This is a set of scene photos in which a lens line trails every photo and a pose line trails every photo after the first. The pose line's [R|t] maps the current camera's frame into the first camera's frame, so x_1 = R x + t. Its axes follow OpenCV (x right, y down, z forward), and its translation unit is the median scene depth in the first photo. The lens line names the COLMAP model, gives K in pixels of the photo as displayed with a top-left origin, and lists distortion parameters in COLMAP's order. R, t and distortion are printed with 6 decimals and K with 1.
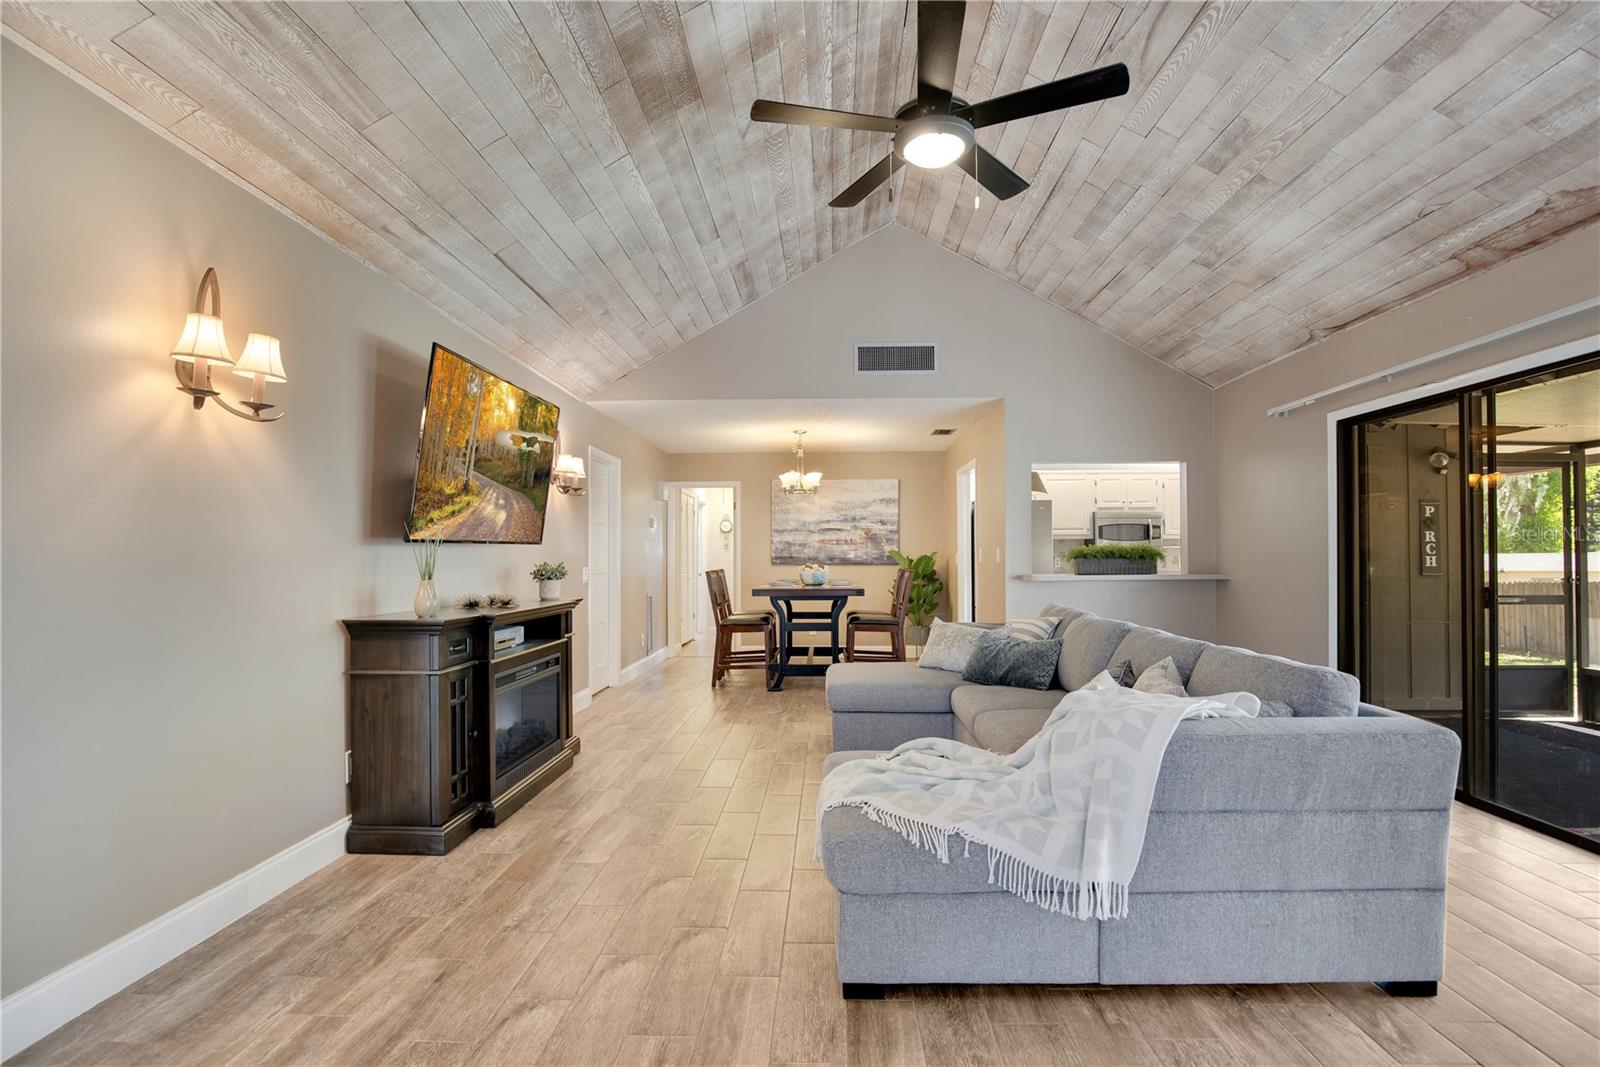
lens RADIAL K [[801.4, 0, 802.9], [0, 801.4, 548.7], [0, 0, 1]] dist [-0.032908, 0.000488]
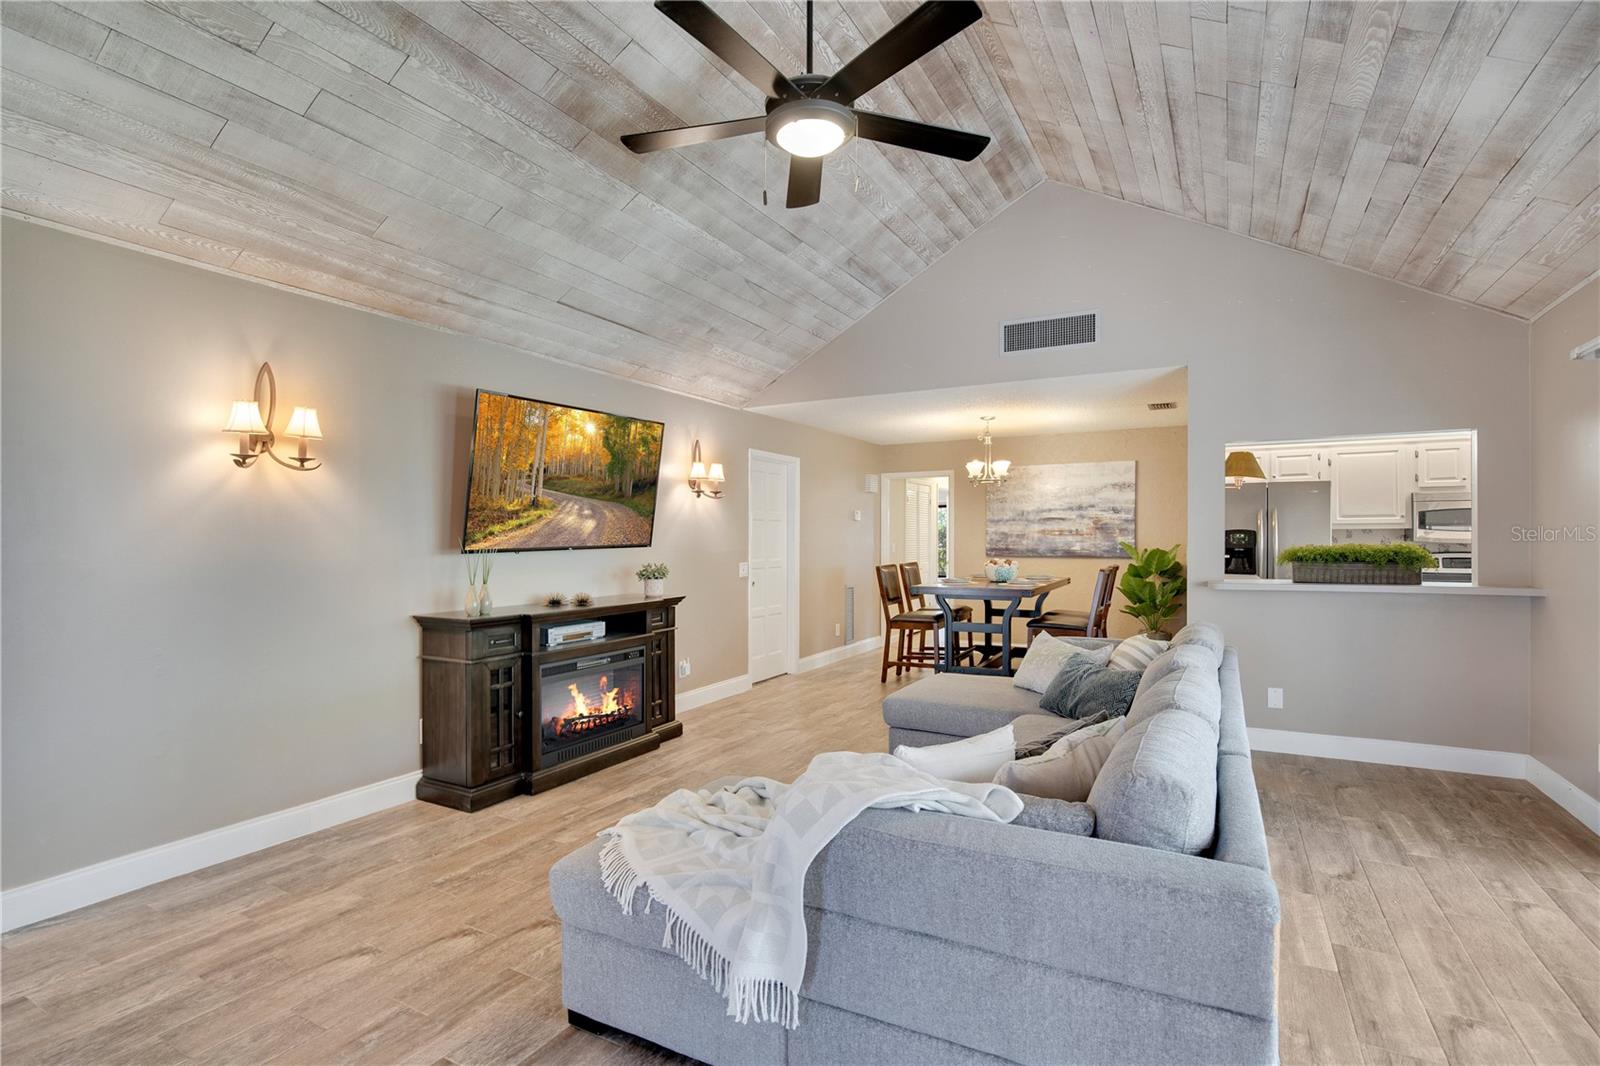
lens RADIAL K [[786.3, 0, 756.6], [0, 786.3, 530.3], [0, 0, 1]] dist [-0.028696, 0.008019]
pose [[0.876841, -0.002503, -0.480774, 0.340064], [0.004808, 0.999982, 0.003564, -0.032111], [0.480757, -0.005437, 0.876837, 0.110092]]
